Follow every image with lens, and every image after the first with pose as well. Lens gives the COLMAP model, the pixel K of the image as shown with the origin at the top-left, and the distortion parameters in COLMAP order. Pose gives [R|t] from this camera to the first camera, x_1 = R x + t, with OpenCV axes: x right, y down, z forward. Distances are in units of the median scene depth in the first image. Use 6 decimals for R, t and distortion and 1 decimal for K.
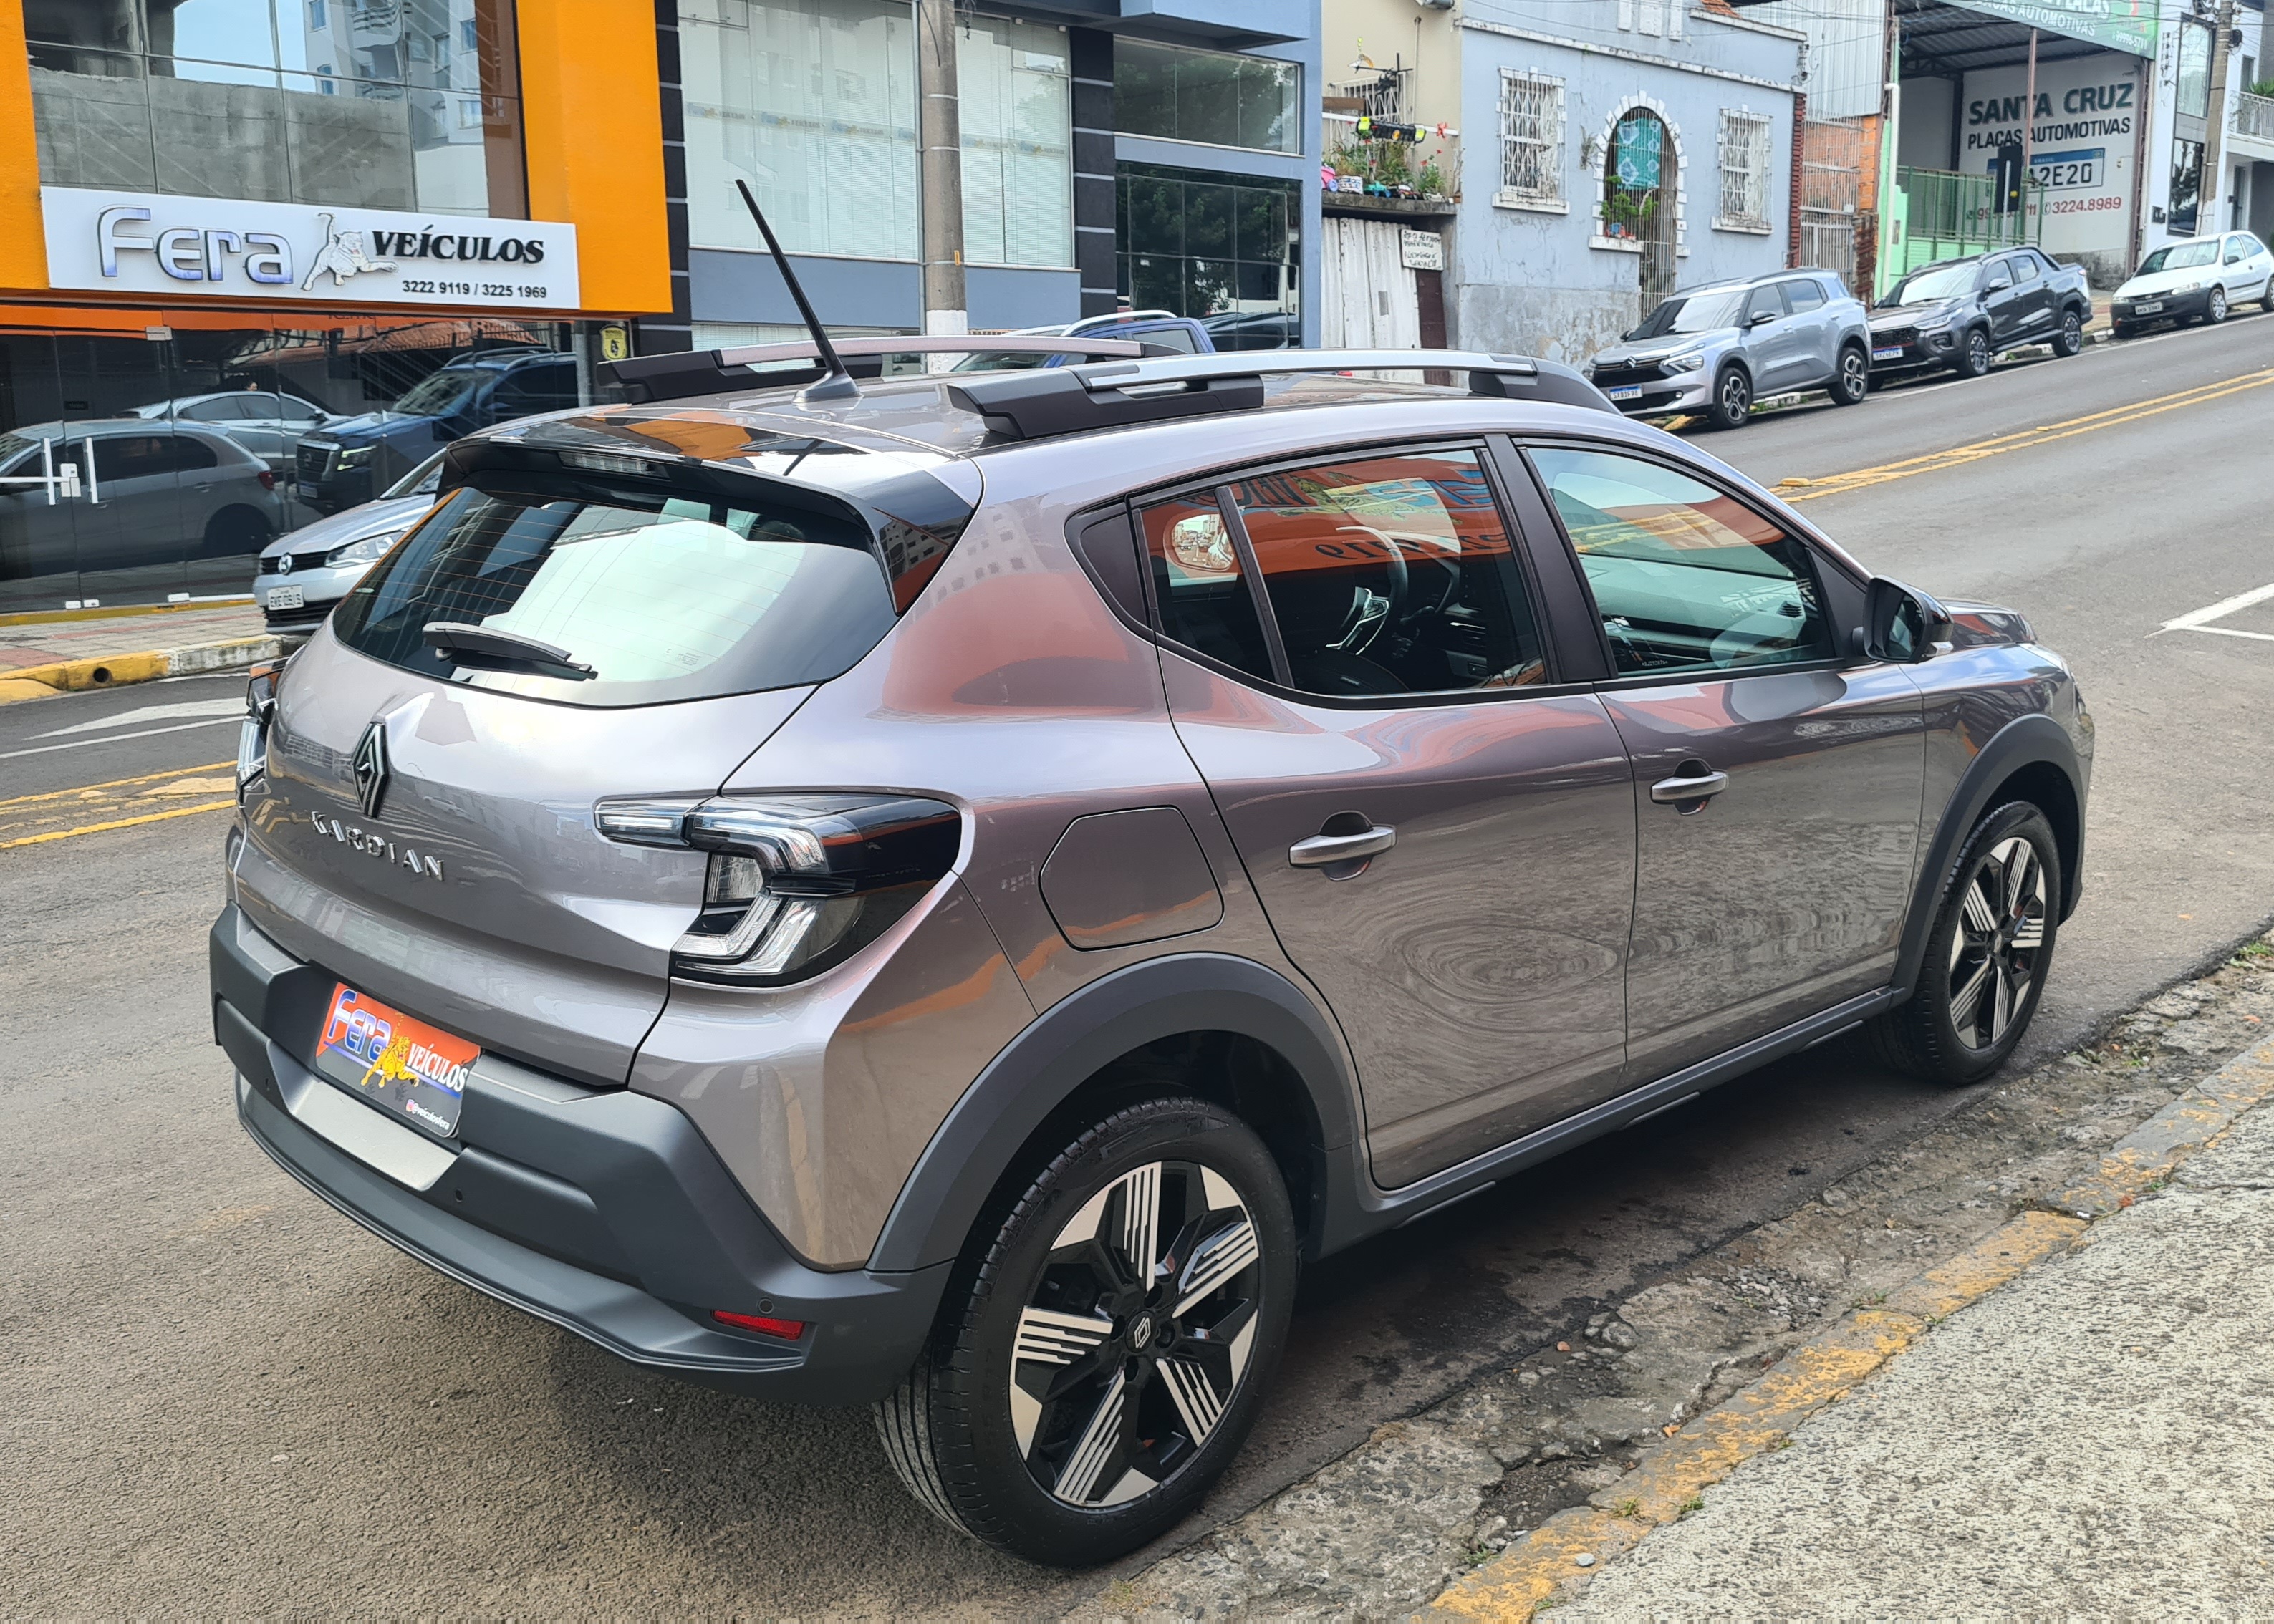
lens RADIAL K [[2107.6, 0, 1137.0], [0, 2107.6, 812.0], [0, 0, 1]] dist [0.021477, -0.009208]
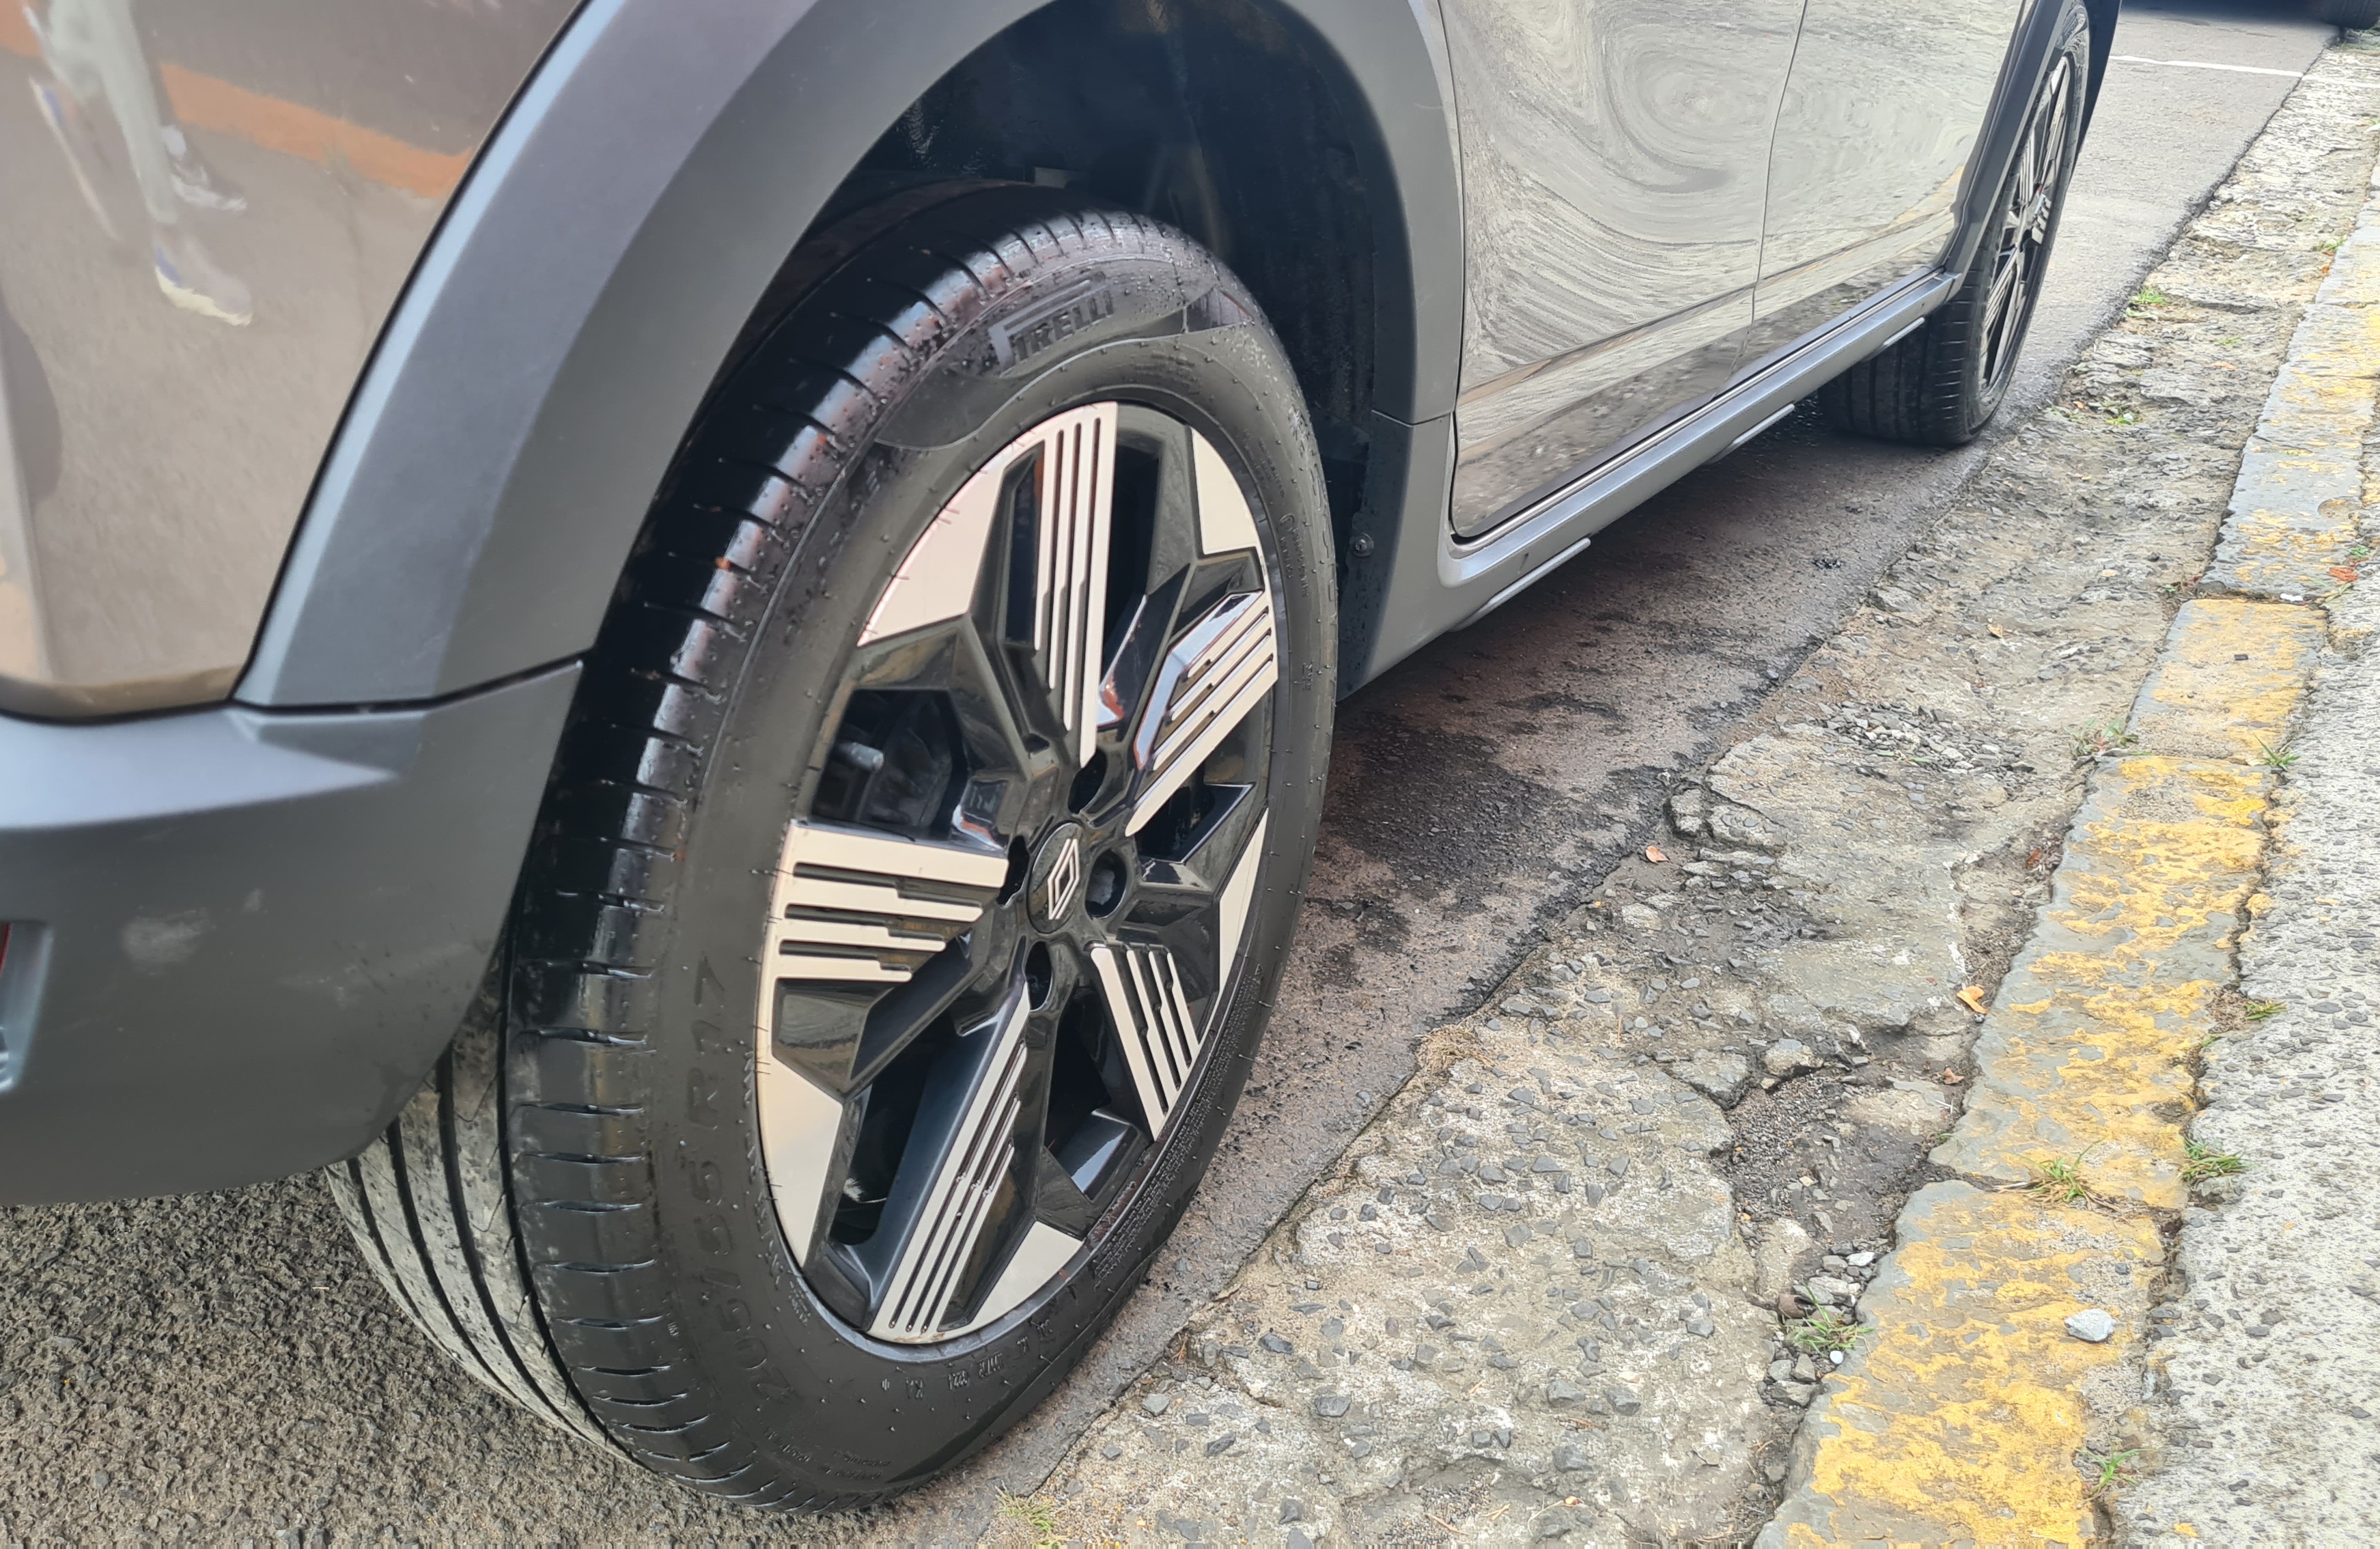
lens RADIAL K [[2280.0, 0, 1036.8], [0, 2280.0, 778.4], [0, 0, 1]] dist [0.056751, -0.003113]
pose [[0.981001, -0.062375, 0.183700, -0.063695], [0.025043, 0.979695, 0.198922, 0.128246], [-0.192378, -0.190542, 0.962645, 0.529997]]
